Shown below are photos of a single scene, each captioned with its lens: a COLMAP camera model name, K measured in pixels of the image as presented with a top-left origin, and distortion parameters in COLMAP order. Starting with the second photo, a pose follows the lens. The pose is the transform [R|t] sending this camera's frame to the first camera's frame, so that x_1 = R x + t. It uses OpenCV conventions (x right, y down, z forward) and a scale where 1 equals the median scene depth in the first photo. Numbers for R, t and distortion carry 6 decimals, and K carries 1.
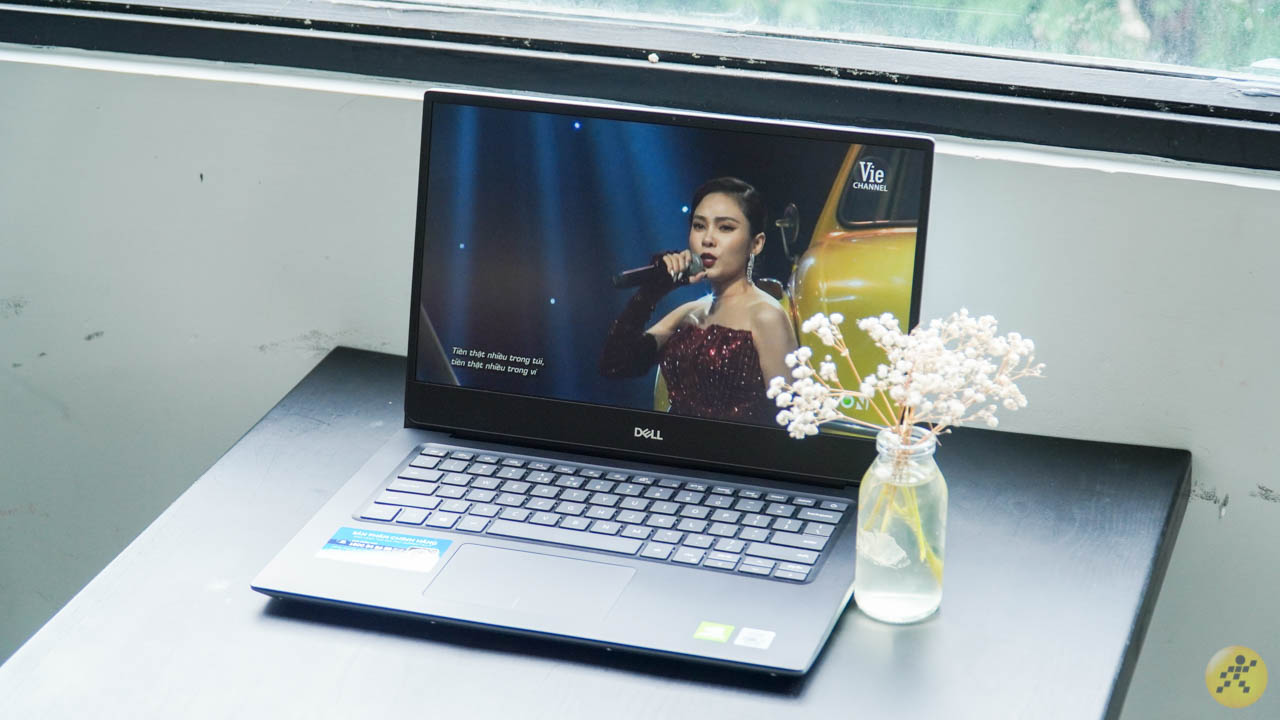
lens RADIAL K [[2892.8, 0, 640.4], [0, 2892.8, 360.2], [0, 0, 1]] dist [-0.295619, 0.000000]
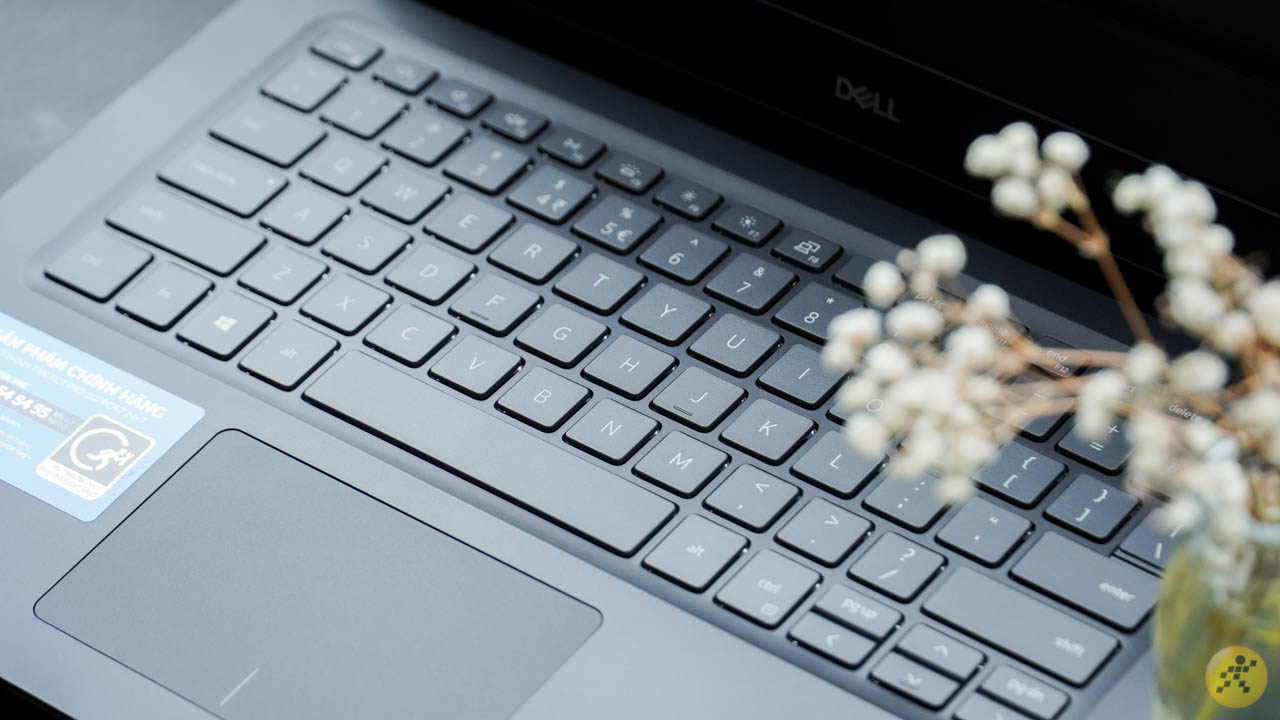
lens RADIAL K [[4962.9, 0, 639.8], [0, 4962.9, 359.8], [0, 0, 1]] dist [-0.464929, 0.000000]
pose [[0.937106, 0.167229, -0.306377, 0.173878], [-0.050897, 0.933844, 0.354040, -0.164763], [0.345314, -0.316179, 0.883623, 0.424948]]
